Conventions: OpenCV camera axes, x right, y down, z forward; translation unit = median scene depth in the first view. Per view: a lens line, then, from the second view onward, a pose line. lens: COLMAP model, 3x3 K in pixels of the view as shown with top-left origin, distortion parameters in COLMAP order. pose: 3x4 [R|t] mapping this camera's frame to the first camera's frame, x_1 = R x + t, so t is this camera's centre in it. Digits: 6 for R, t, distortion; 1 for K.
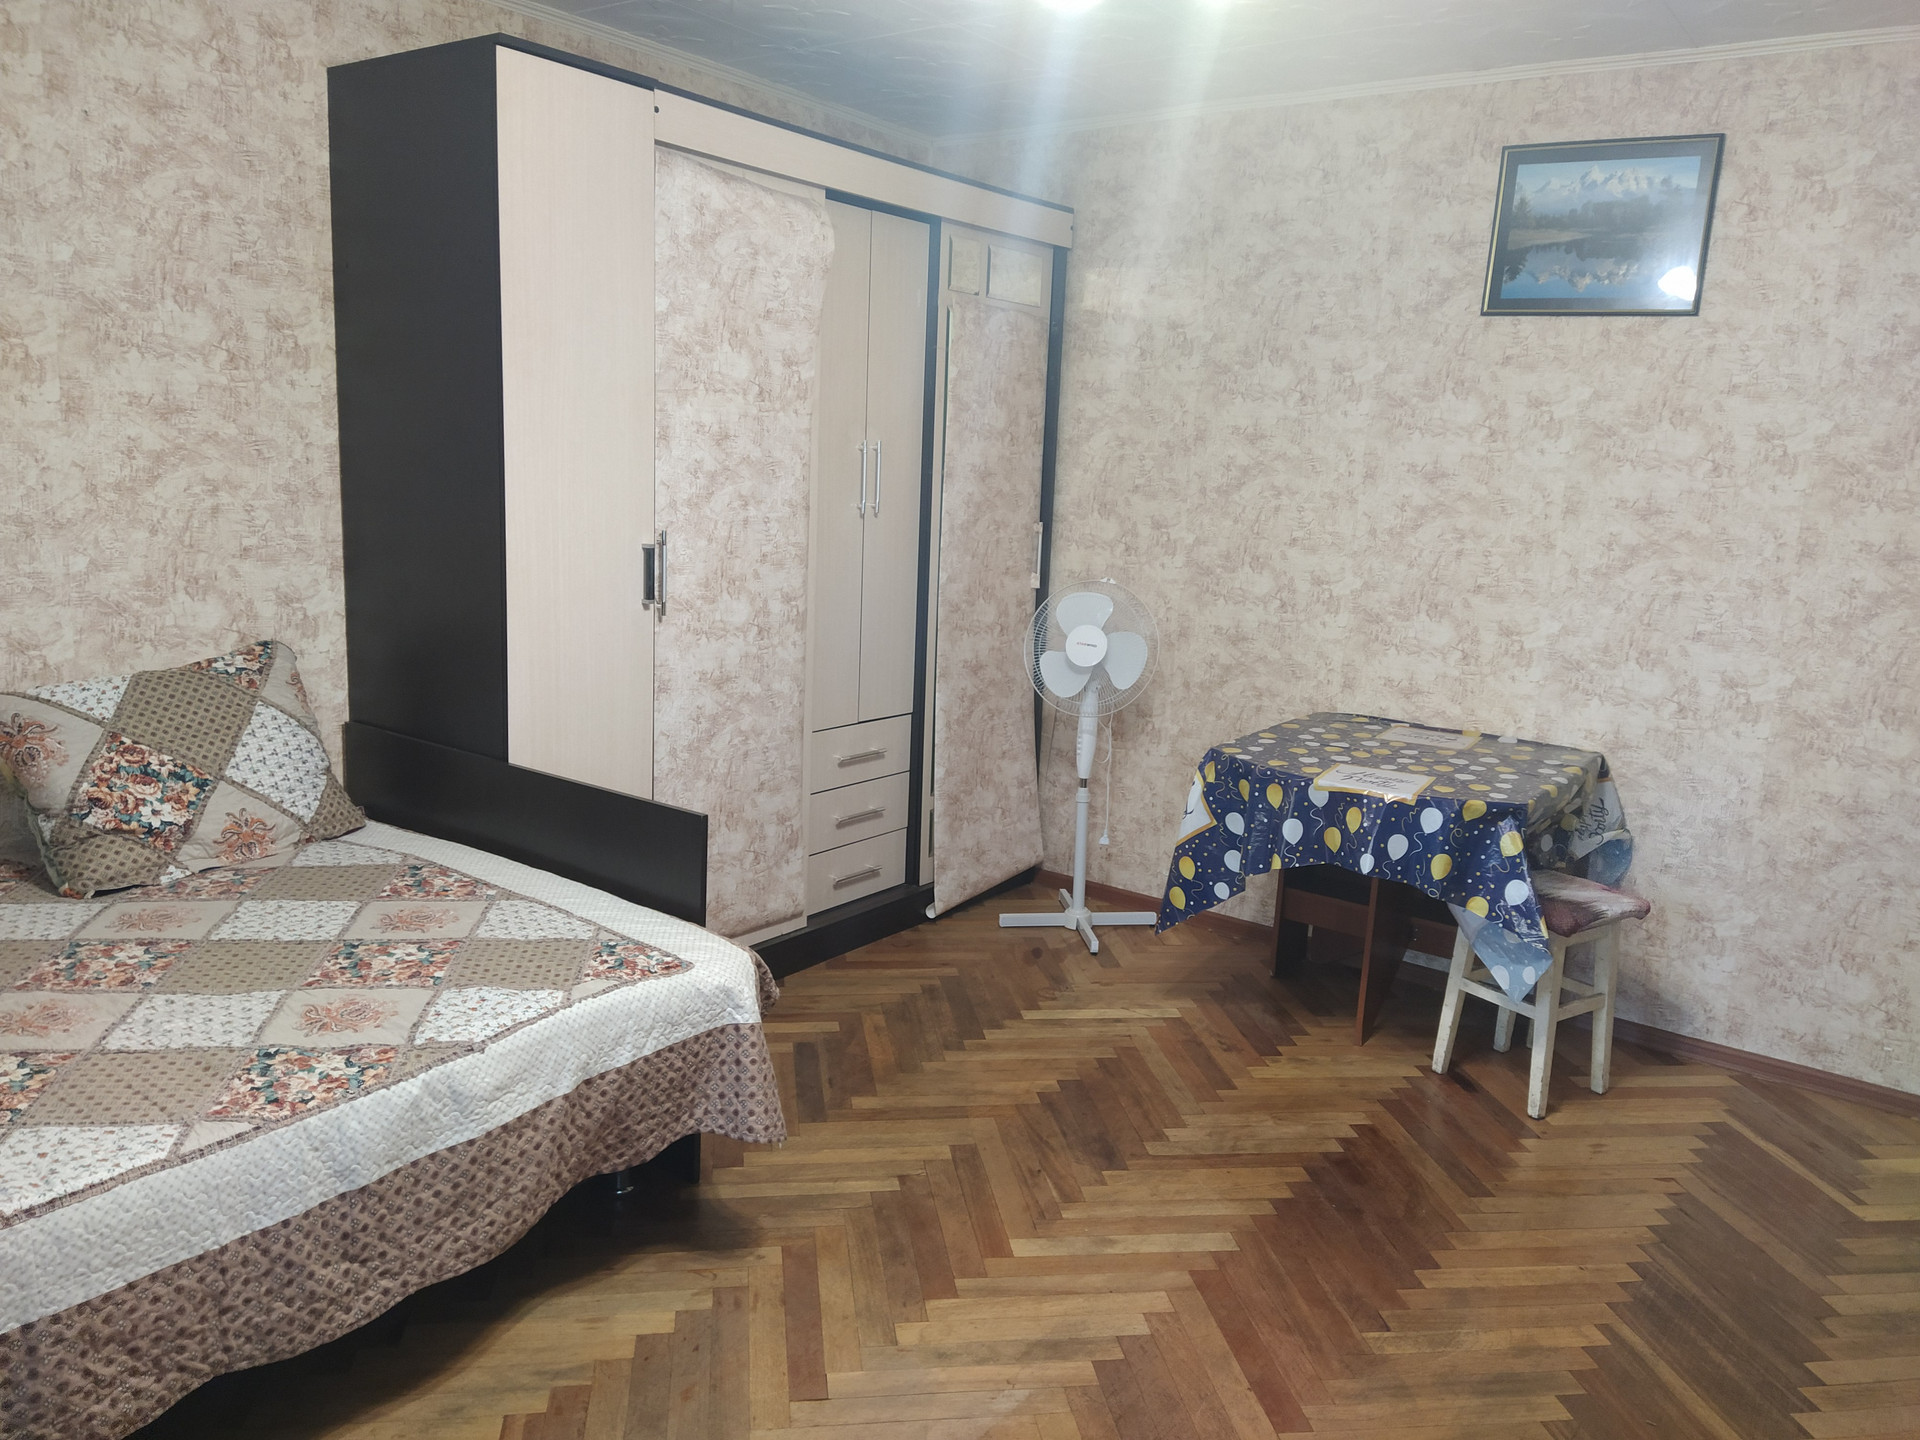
lens RADIAL K [[1421.2, 0, 960.0], [0, 1421.2, 720.0], [0, 0, 1]] dist [0.133313, -0.156572]
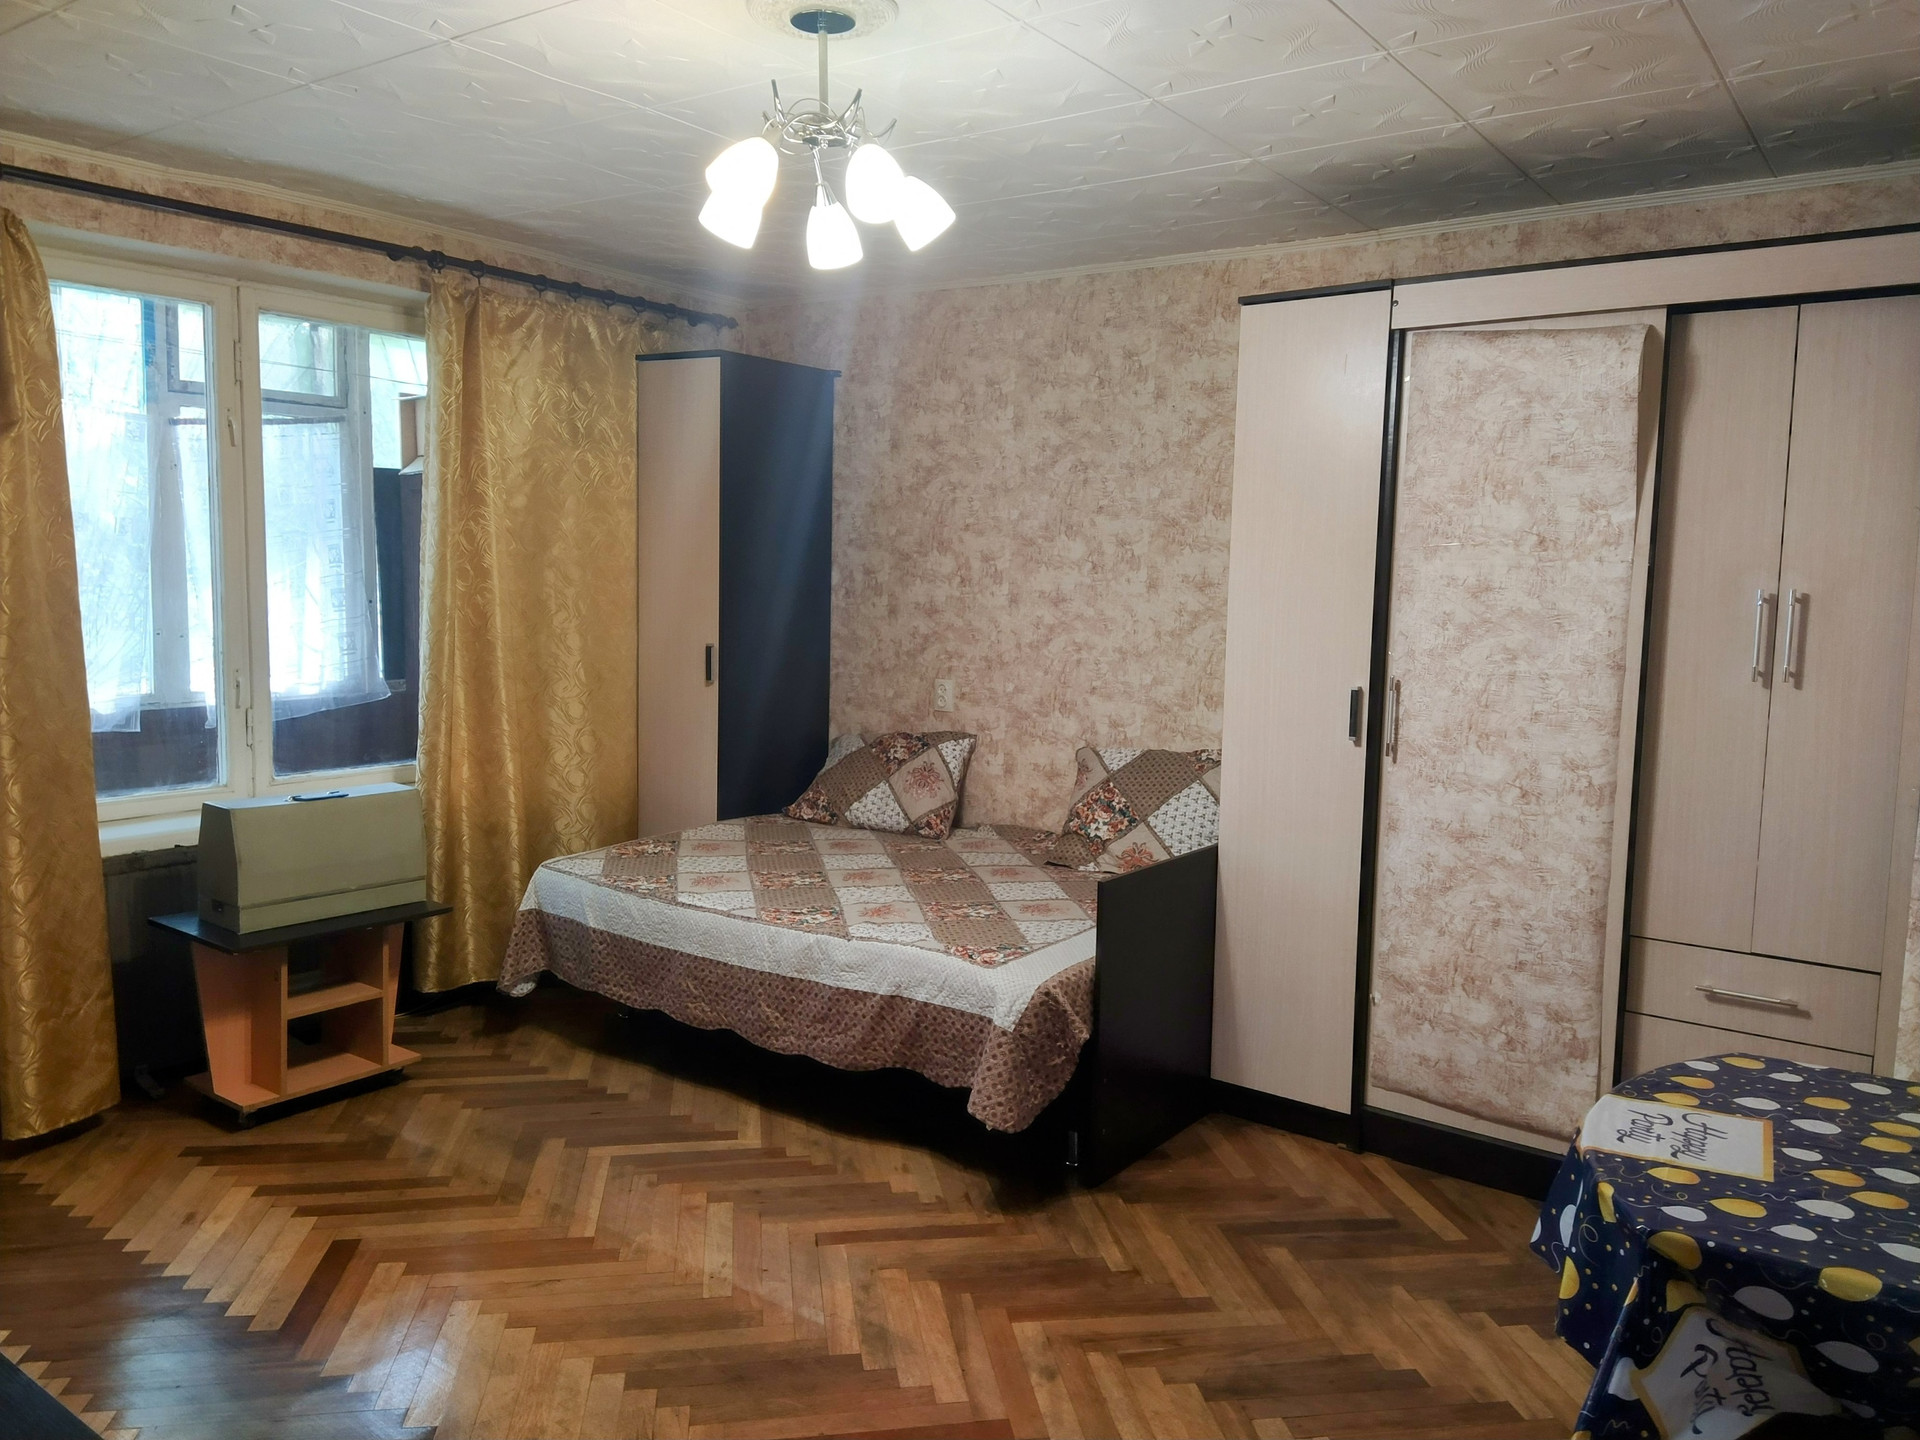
lens RADIAL K [[1421.2, 0, 960.0], [0, 1421.2, 720.0], [0, 0, 1]] dist [0.133313, -0.156572]
pose [[0.011460, 0.060774, -0.998086, 1.009933], [-0.205988, 0.976886, 0.057118, -0.112580], [0.978487, 0.204939, 0.023714, 0.784254]]
